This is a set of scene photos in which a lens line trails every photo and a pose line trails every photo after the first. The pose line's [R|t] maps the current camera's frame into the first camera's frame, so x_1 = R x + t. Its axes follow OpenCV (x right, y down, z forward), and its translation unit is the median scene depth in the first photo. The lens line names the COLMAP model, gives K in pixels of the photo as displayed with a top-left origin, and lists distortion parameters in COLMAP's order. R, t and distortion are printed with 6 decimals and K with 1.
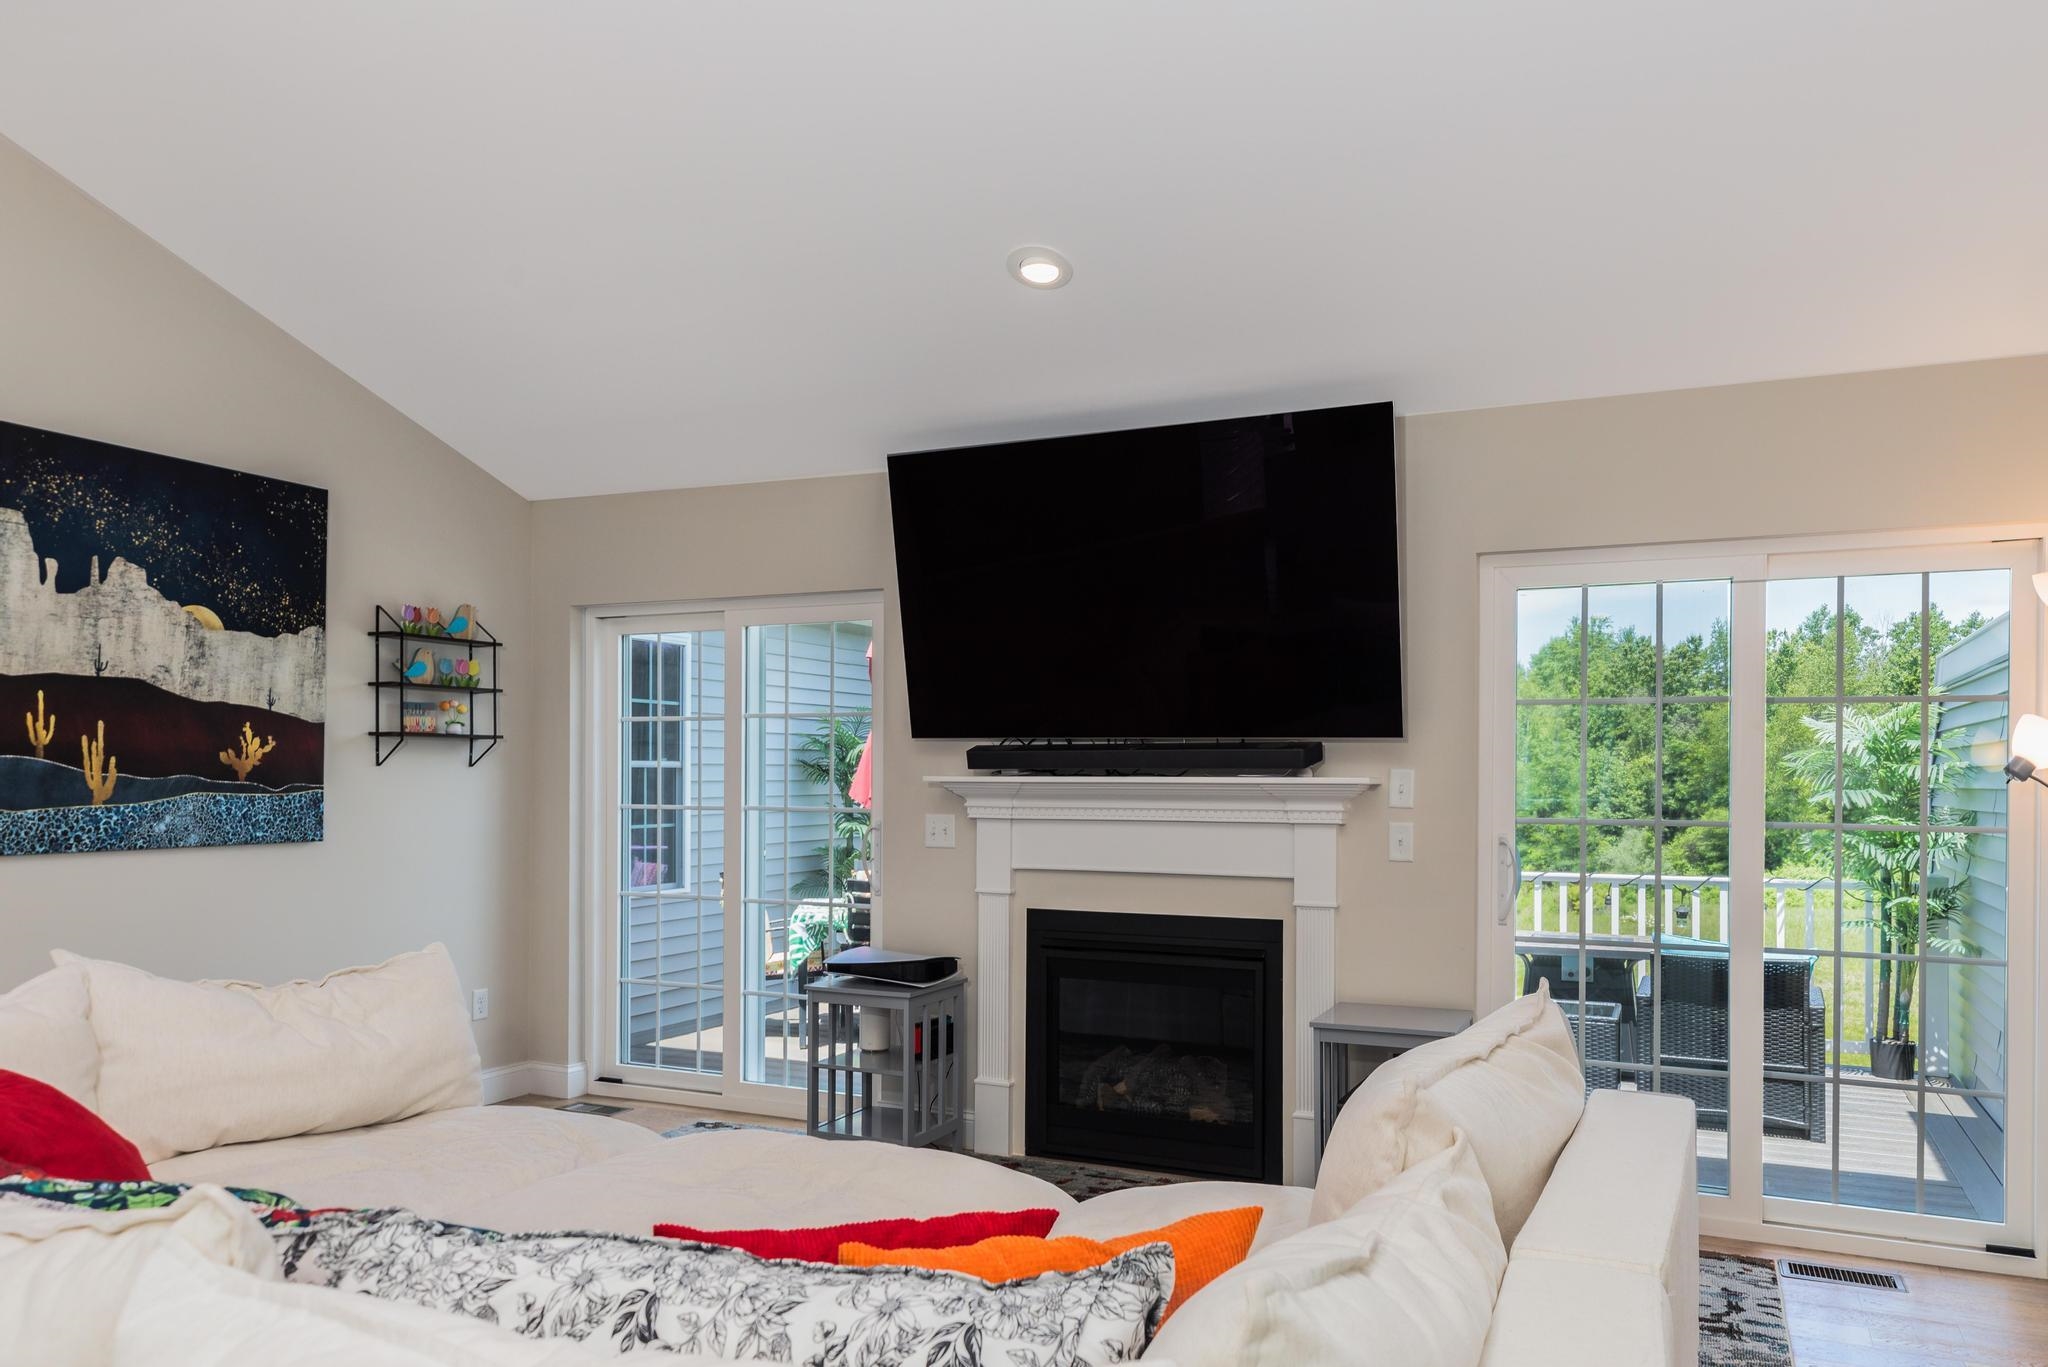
lens RADIAL K [[1468.1, 0, 1035.8], [0, 1468.1, 774.8], [0, 0, 1]] dist [0.014859, -0.002850]
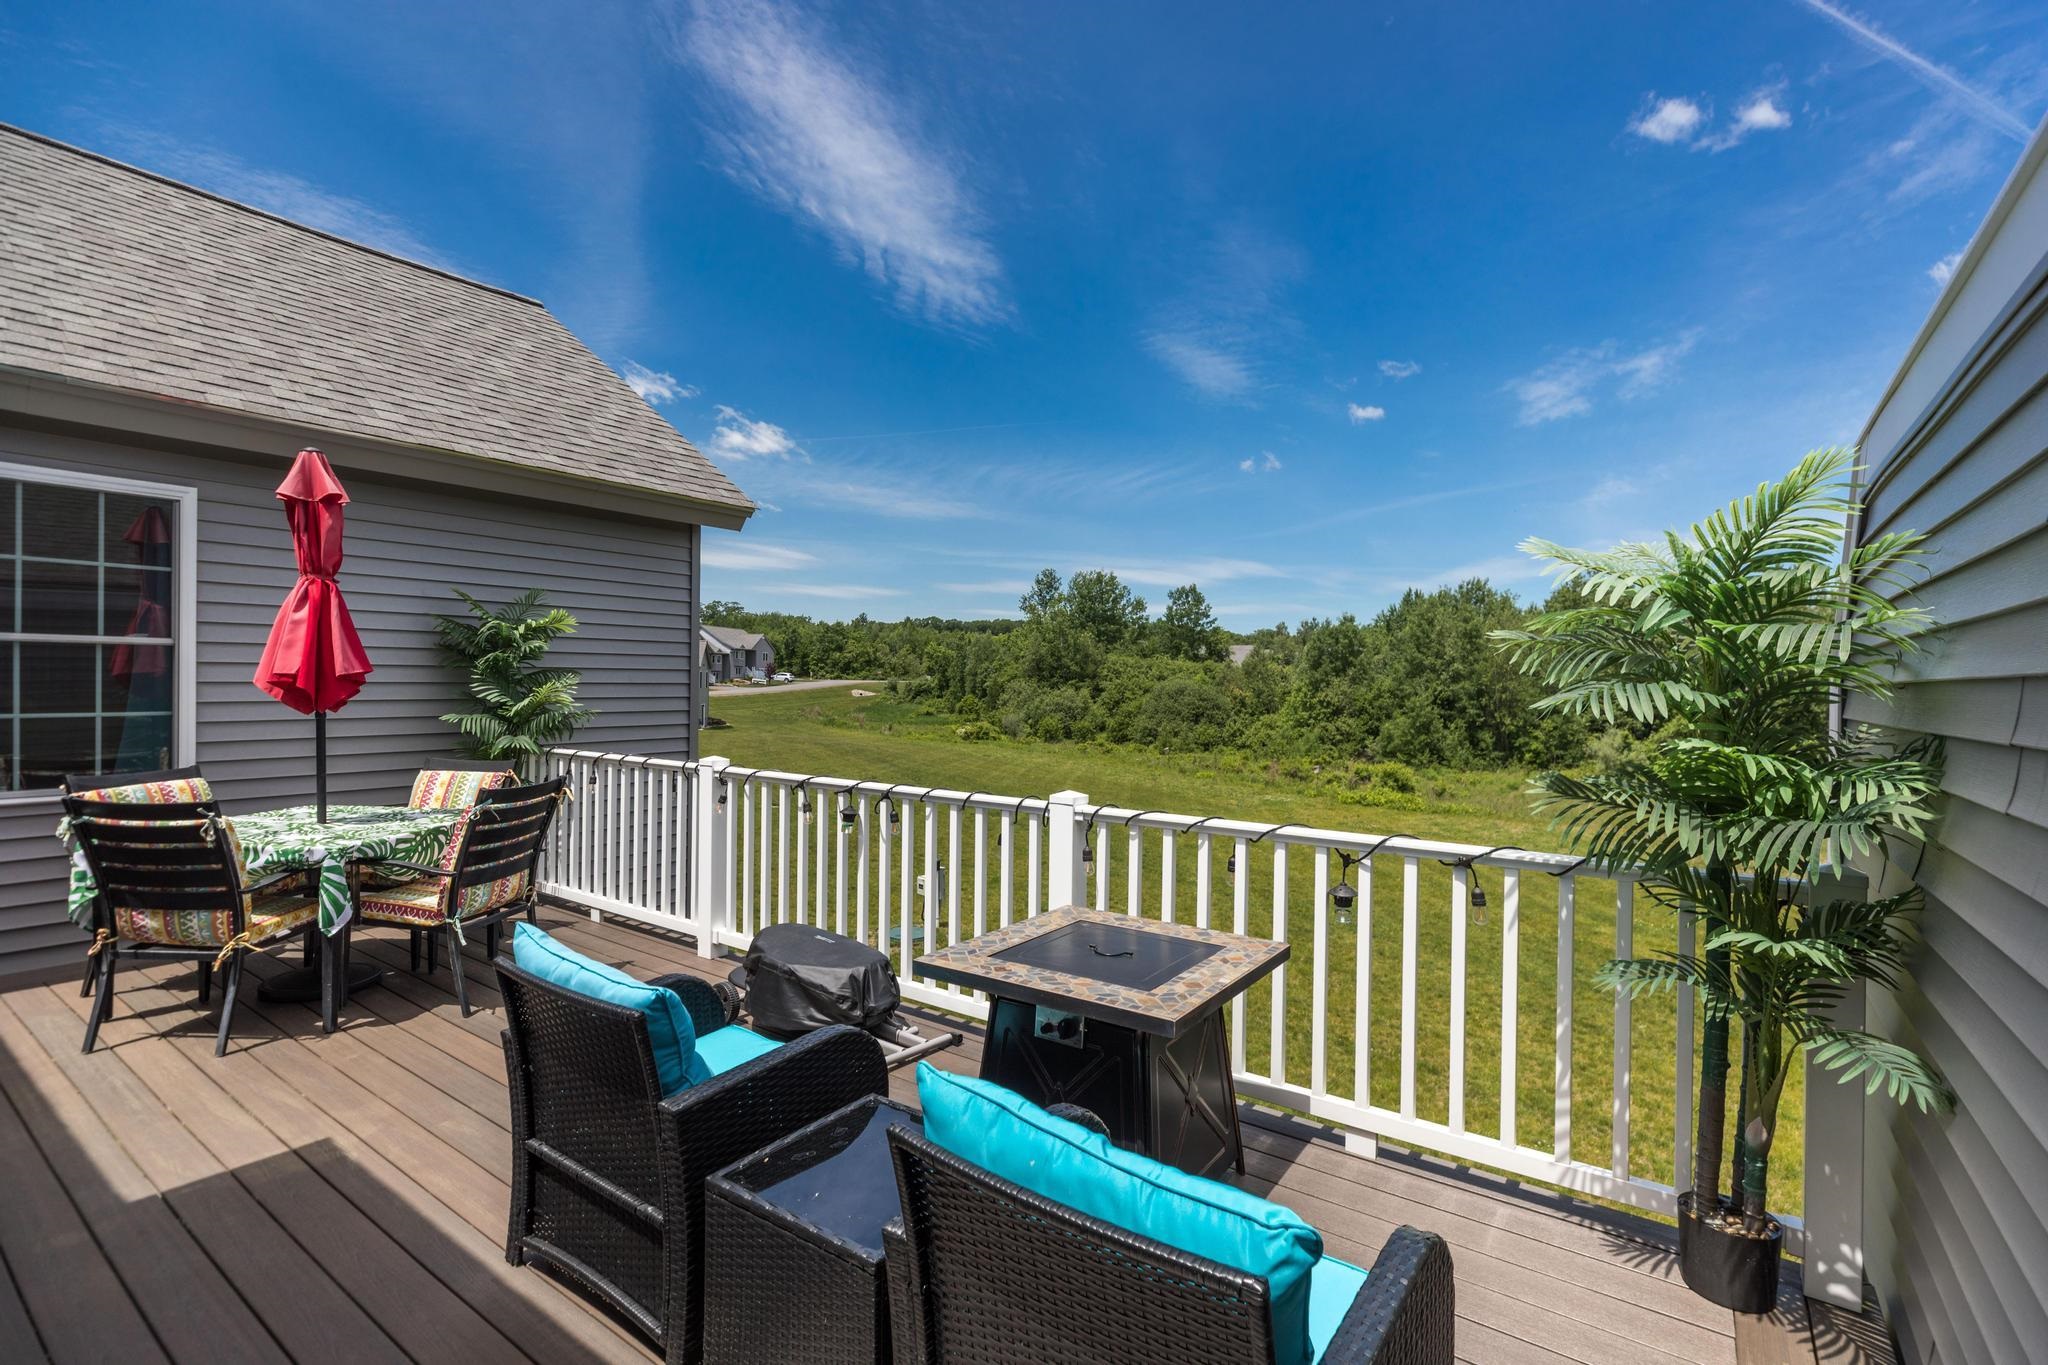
lens RADIAL K [[958.4, 0, 1019.2], [0, 958.4, 681.0], [0, 0, 1]] dist [0.004763, -0.000147]
pose [[0.984720, 0.012006, -0.173730, 0.415757], [-0.012368, 0.999923, -0.001005, 0.012331], [0.173705, 0.003138, 0.984793, 0.669166]]
